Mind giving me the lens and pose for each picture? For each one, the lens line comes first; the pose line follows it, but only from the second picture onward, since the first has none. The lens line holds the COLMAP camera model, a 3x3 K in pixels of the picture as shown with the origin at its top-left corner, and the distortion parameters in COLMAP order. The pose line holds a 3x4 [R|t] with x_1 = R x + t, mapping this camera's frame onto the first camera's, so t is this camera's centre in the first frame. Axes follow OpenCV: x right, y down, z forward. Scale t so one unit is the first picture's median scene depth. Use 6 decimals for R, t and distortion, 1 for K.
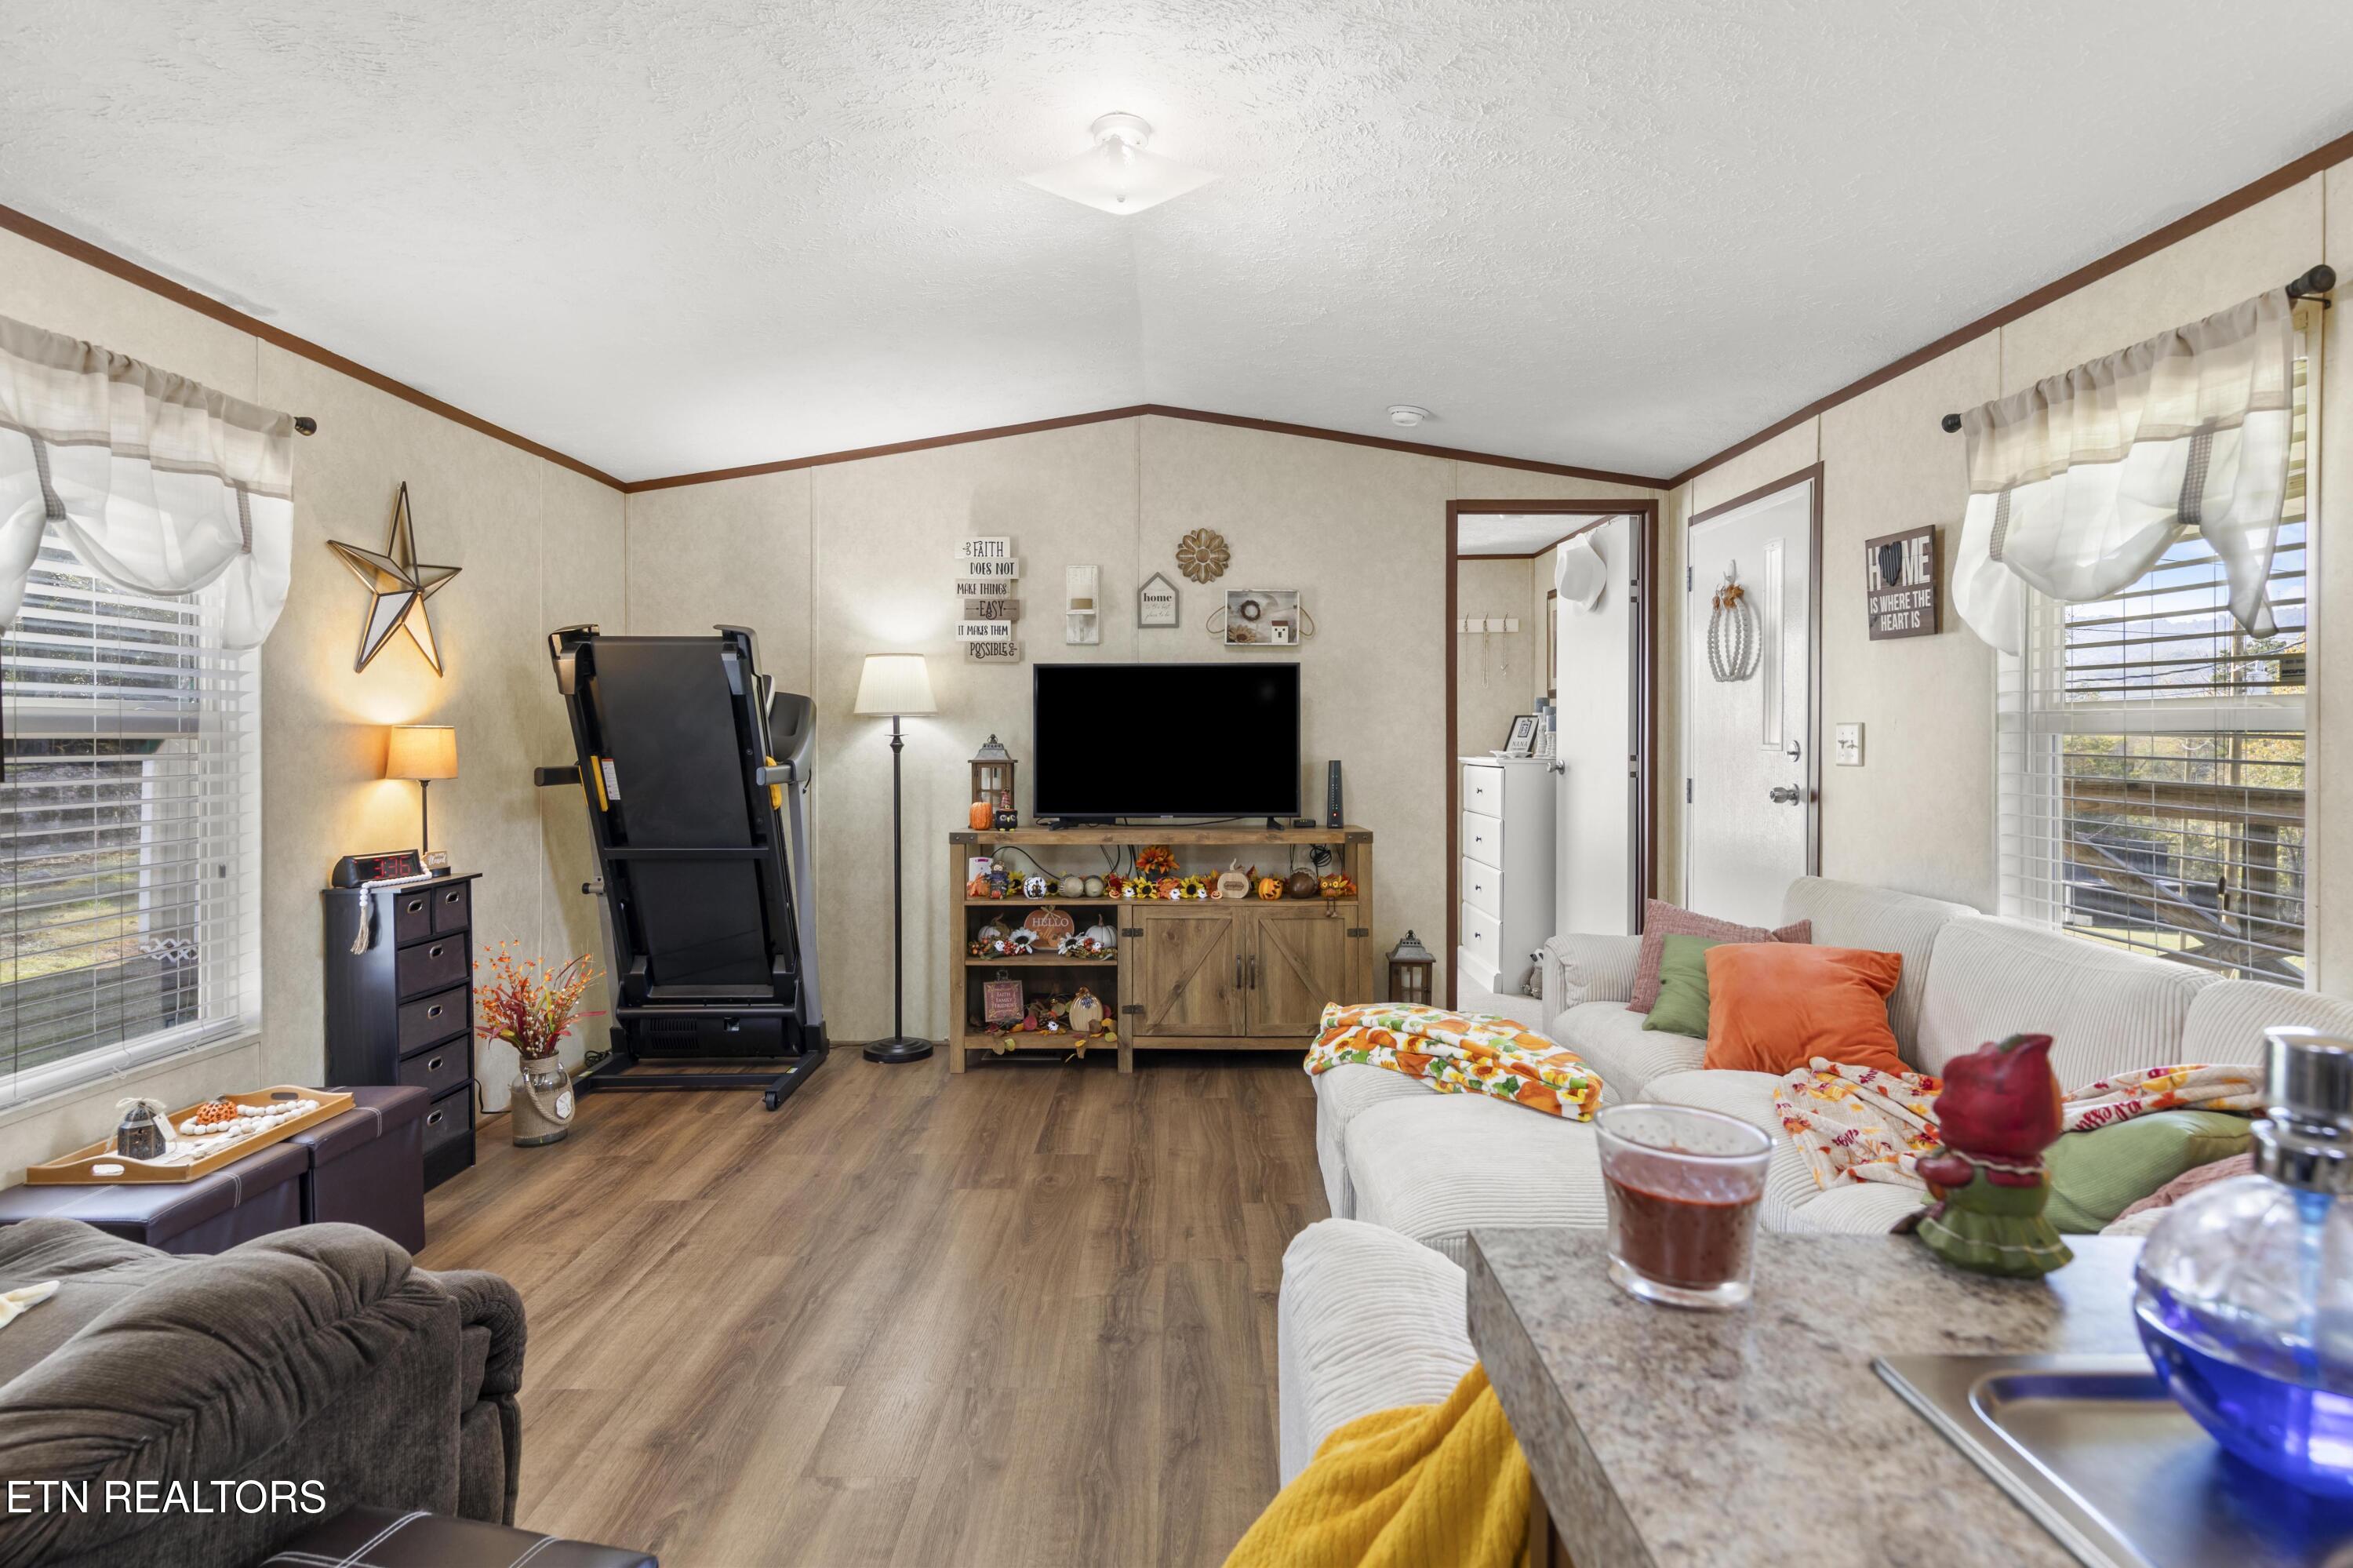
lens RADIAL K [[1205.1, 0, 1169.7], [0, 1205.1, 745.5], [0, 0, 1]] dist [0.008820, -0.000631]
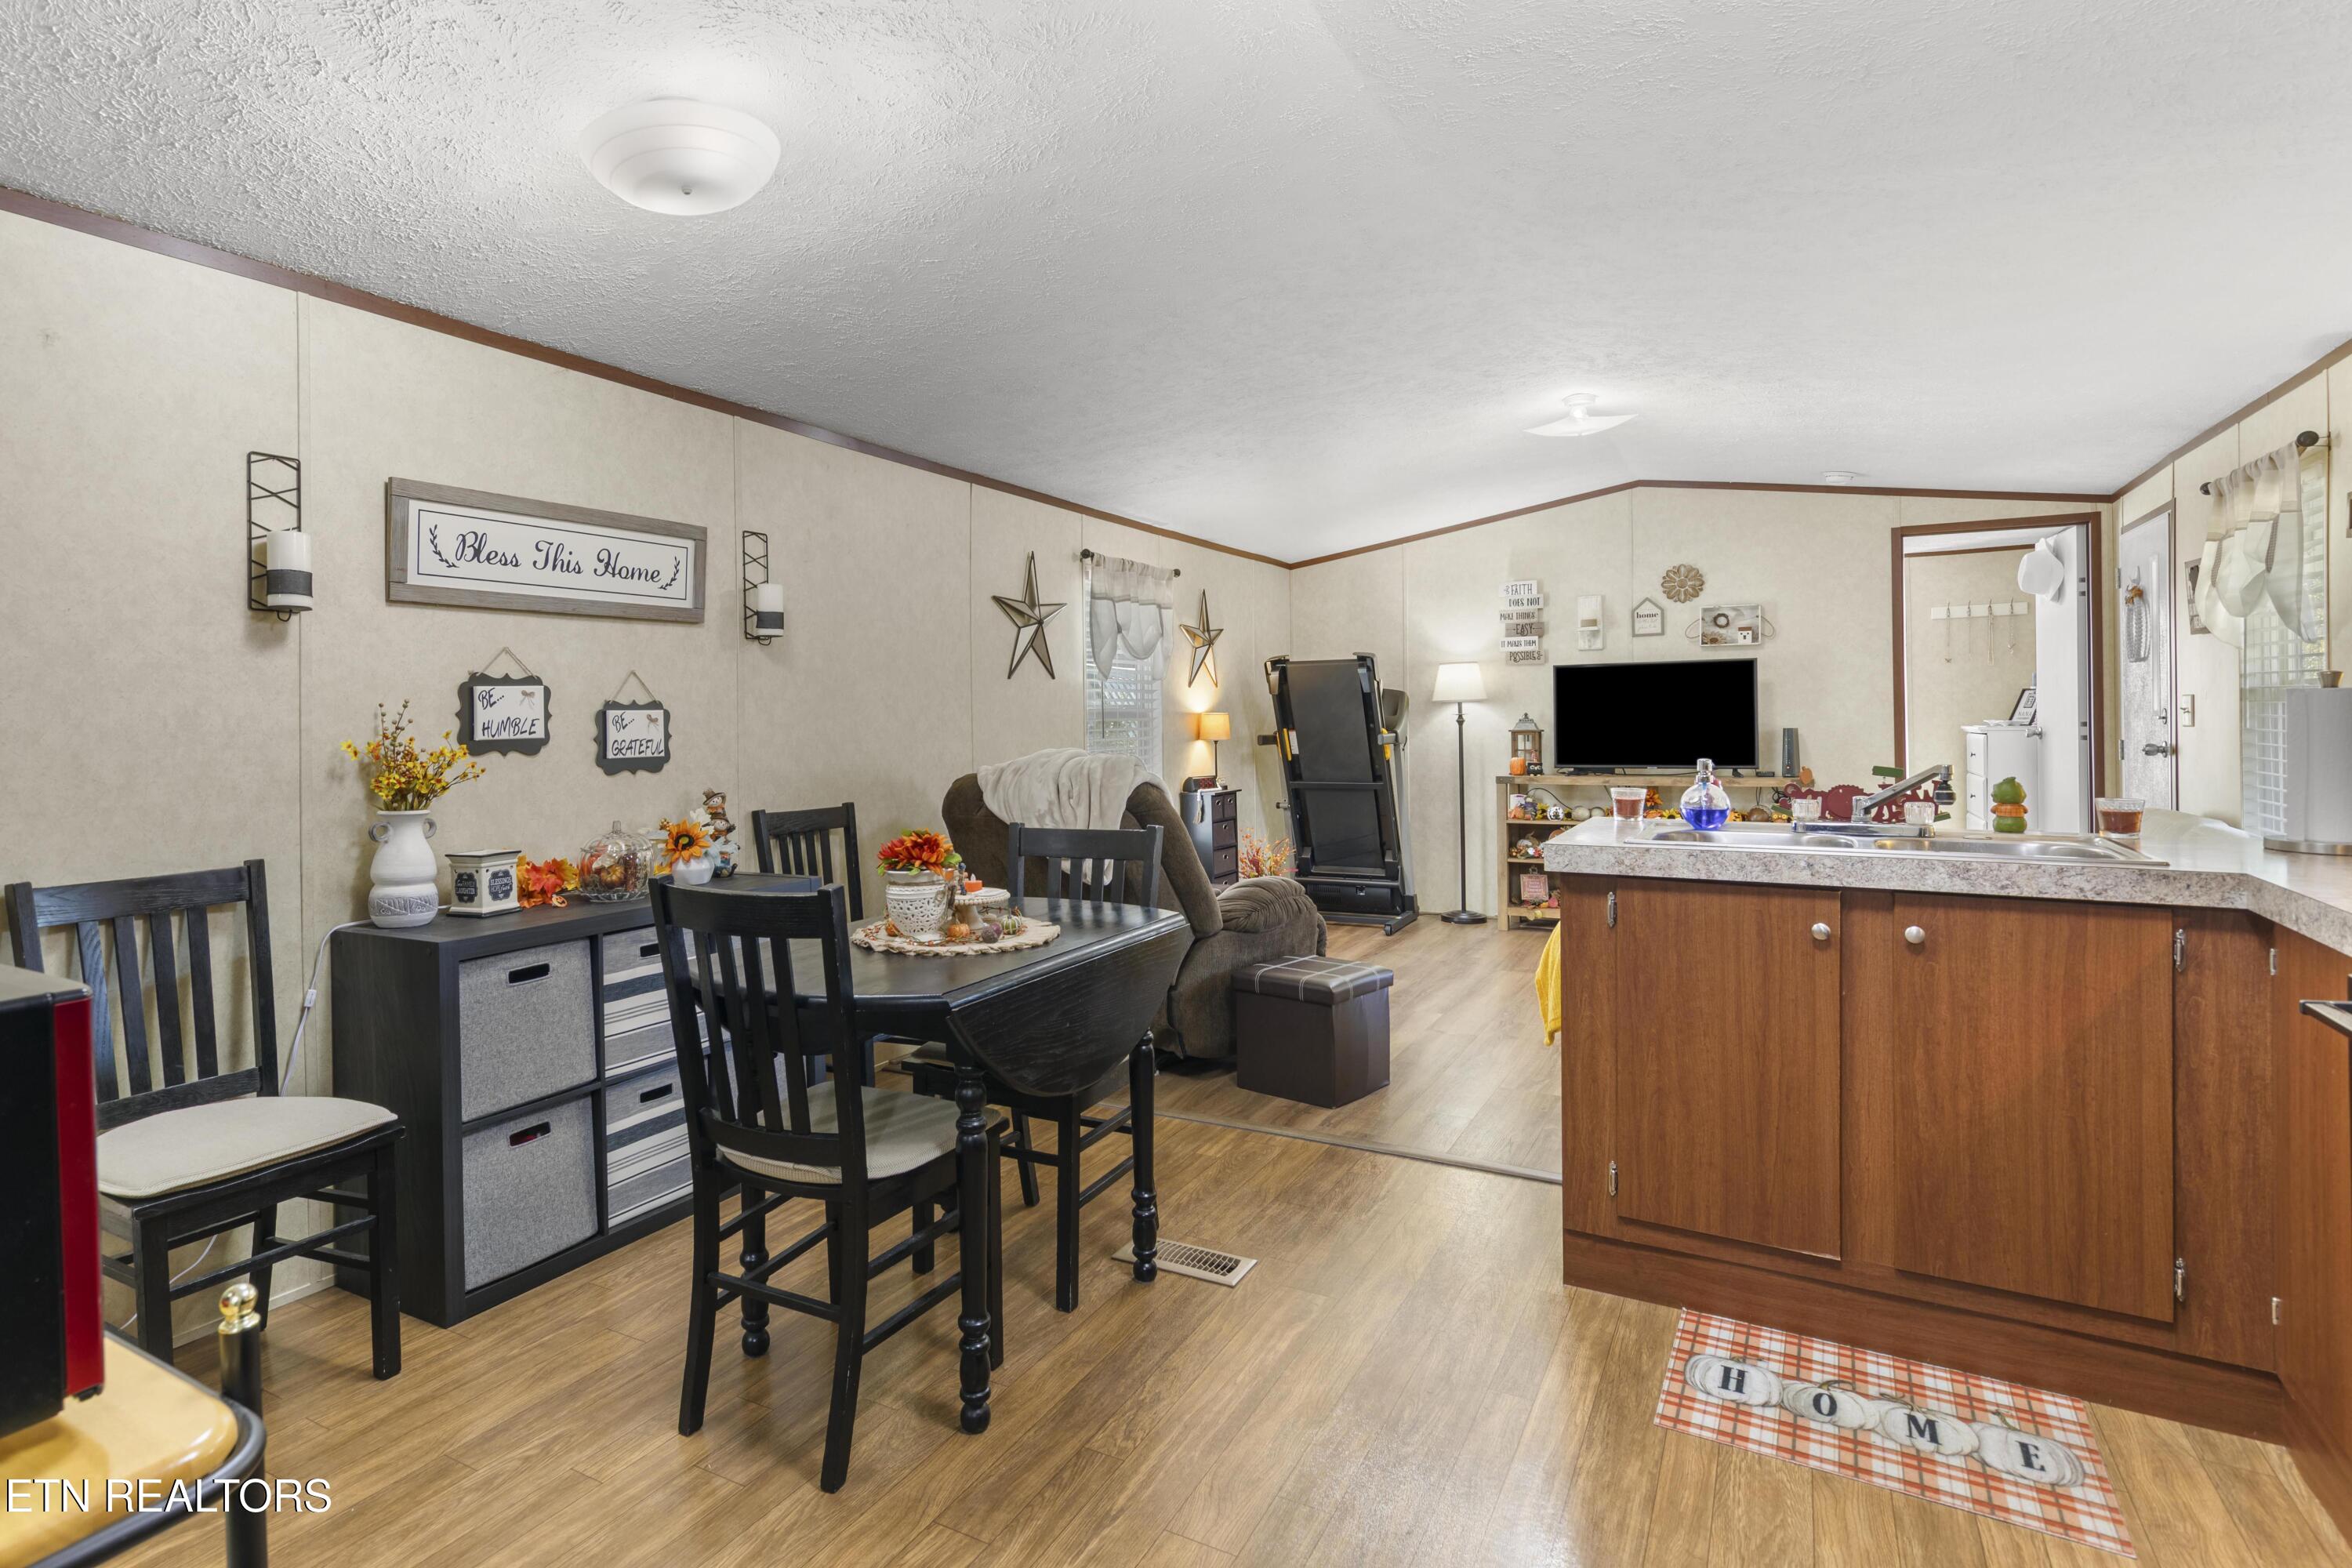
lens RADIAL K [[1213.0, 0, 1075.2], [0, 1213.0, 725.5], [0, 0, 1]] dist [0.009819, -0.002140]
pose [[0.865266, -0.010193, -0.501209, 0.132899], [0.010185, 0.999944, -0.002752, 0.005241], [0.501209, -0.002724, 0.865322, -0.625468]]
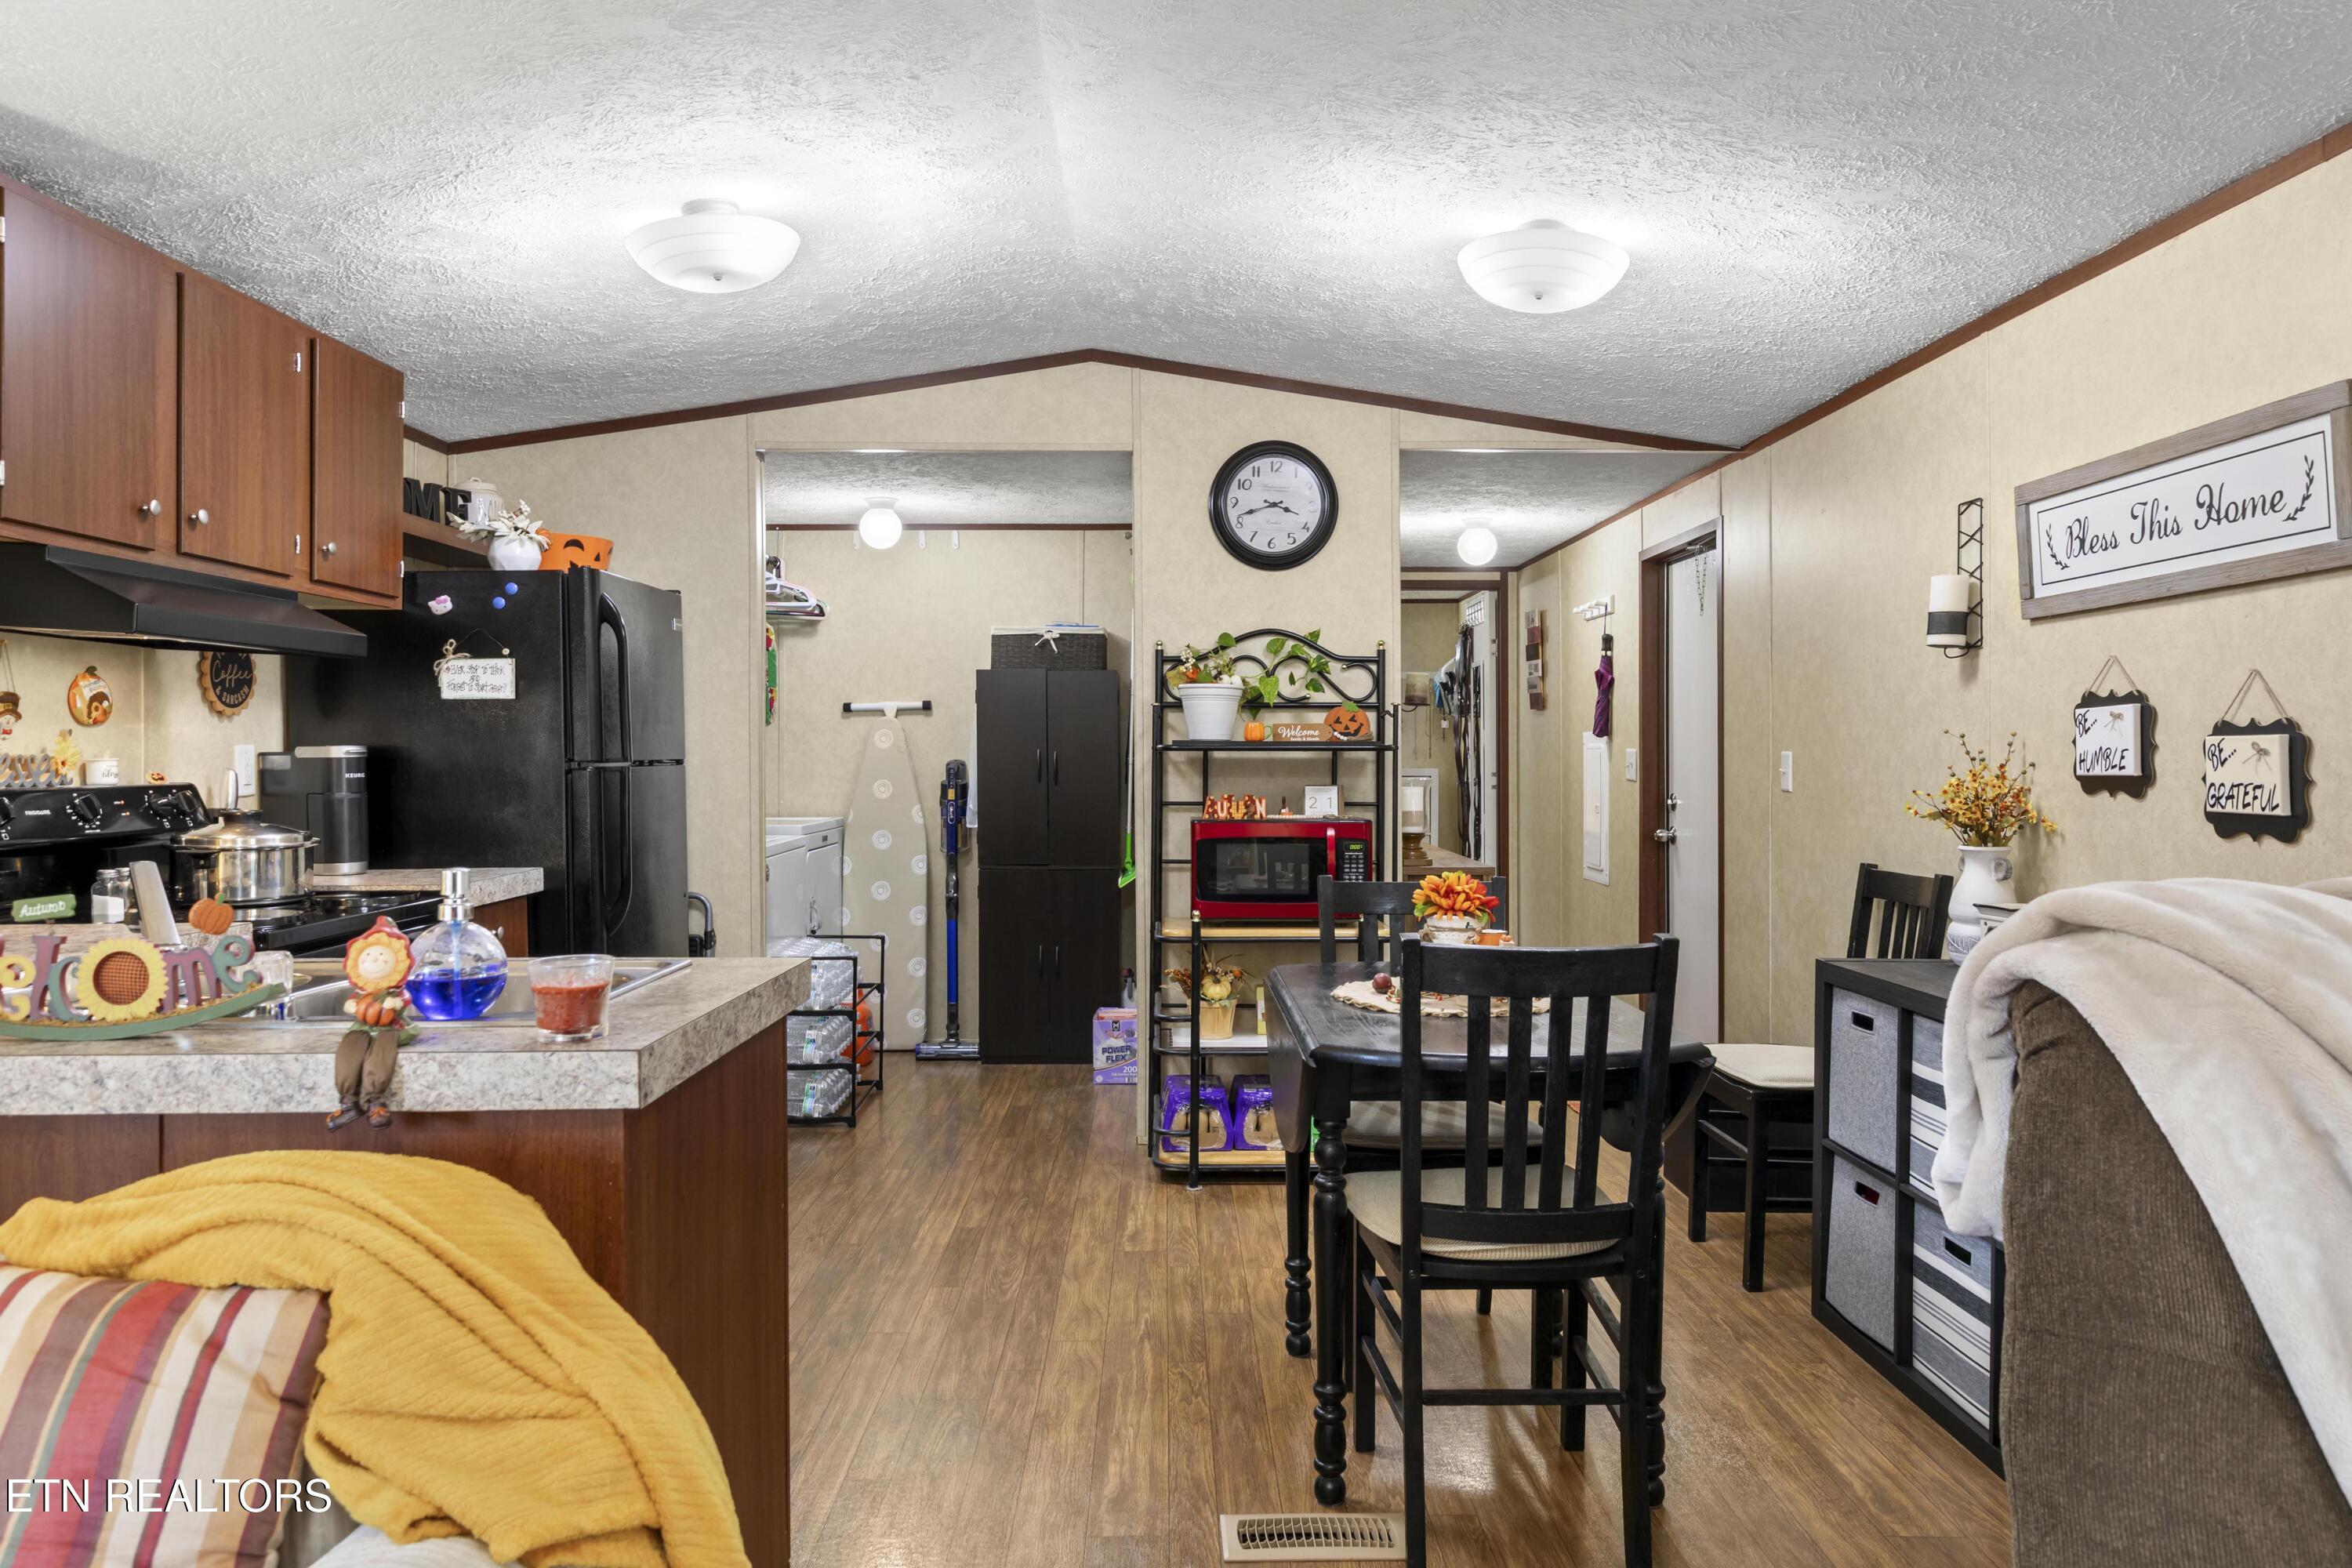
lens RADIAL K [[1551.5, 0, 1179.1], [0, 1551.5, 766.1], [0, 0, 1]] dist [0.000099, -0.000112]
pose [[-0.999806, -0.000211, -0.019691, -0.073683], [-0.000516, 0.999880, 0.015471, -0.006553], [0.019685, 0.015478, -0.999686, 0.487509]]
